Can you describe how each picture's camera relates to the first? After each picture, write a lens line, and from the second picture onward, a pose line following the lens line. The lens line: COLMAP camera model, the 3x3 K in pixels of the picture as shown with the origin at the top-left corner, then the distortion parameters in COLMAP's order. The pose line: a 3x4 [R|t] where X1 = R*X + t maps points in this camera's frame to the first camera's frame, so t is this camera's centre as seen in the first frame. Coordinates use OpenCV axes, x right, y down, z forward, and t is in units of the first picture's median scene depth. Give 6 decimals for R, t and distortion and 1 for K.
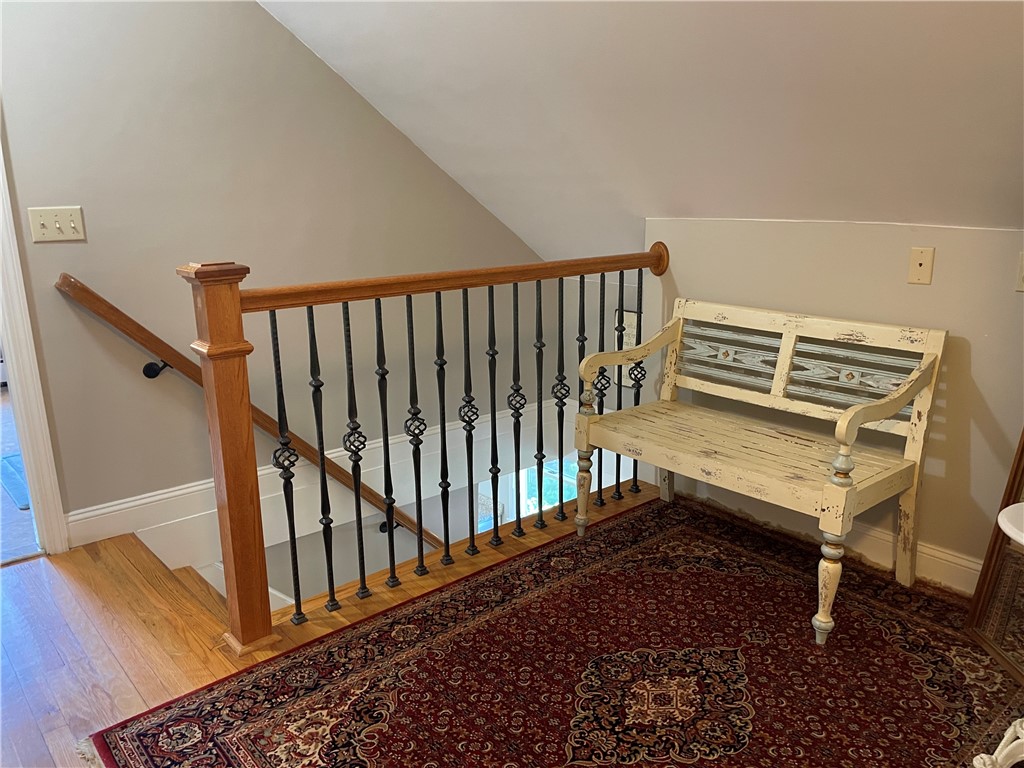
lens RADIAL K [[776.4, 0, 518.7], [0, 776.4, 388.3], [0, 0, 1]] dist [0.046661, -0.044406]
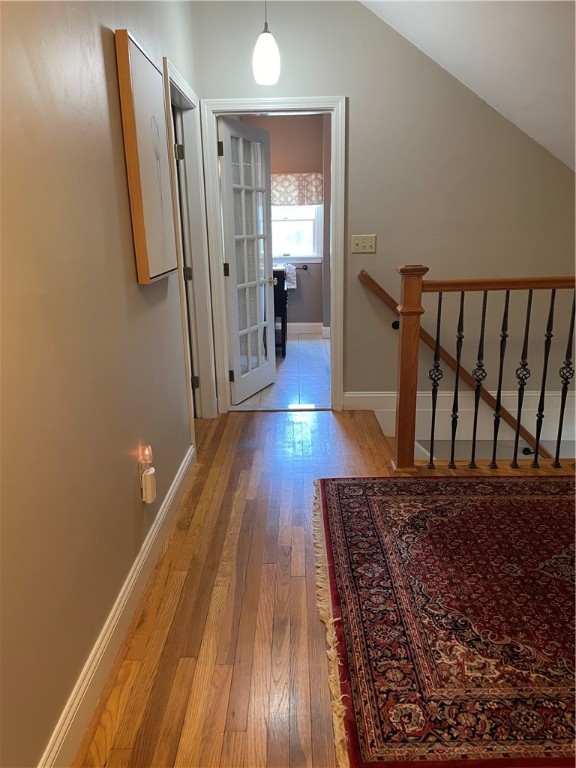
lens RADIAL K [[582.3, 0, 285.4], [0, 582.3, 383.5], [0, 0, 1]] dist [0.046661, -0.044406]
pose [[0.741982, 0.171026, -0.648239, 0.328877], [-0.153684, 0.984556, 0.083849, 0.049715], [0.652568, 0.037409, 0.756807, -0.256960]]
